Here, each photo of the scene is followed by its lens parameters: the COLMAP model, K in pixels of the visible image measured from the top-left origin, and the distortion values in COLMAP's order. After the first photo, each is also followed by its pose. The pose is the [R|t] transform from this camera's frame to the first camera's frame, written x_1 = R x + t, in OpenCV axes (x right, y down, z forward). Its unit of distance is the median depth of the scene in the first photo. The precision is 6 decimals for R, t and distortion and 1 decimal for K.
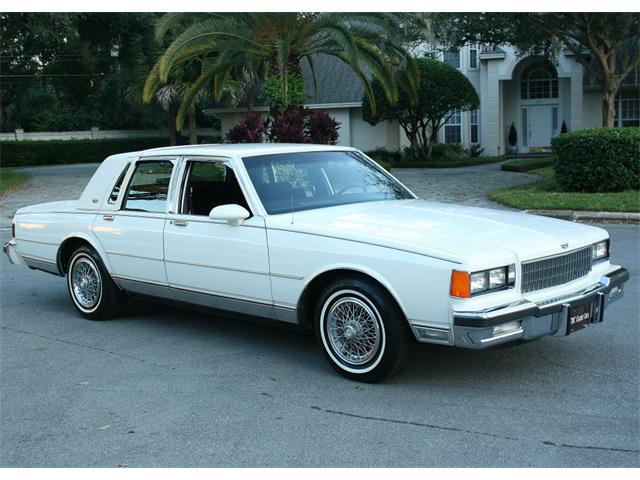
lens RADIAL K [[1010.6, 0, 319.9], [0, 1010.6, 239.0], [0, 0, 1]] dist [-0.041884, 0.076830]
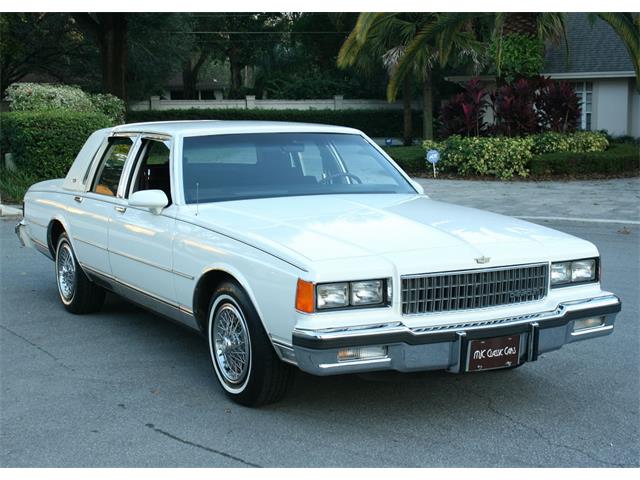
lens RADIAL K [[1289.5, 0, 320.0], [0, 1289.5, 240.3], [0, 0, 1]] dist [-0.041304, -0.070383]
pose [[0.939754, 0.059090, -0.336705, 0.422562], [-0.058556, 0.998215, 0.011751, -0.012219], [0.336798, 0.008673, 0.941537, -0.001479]]
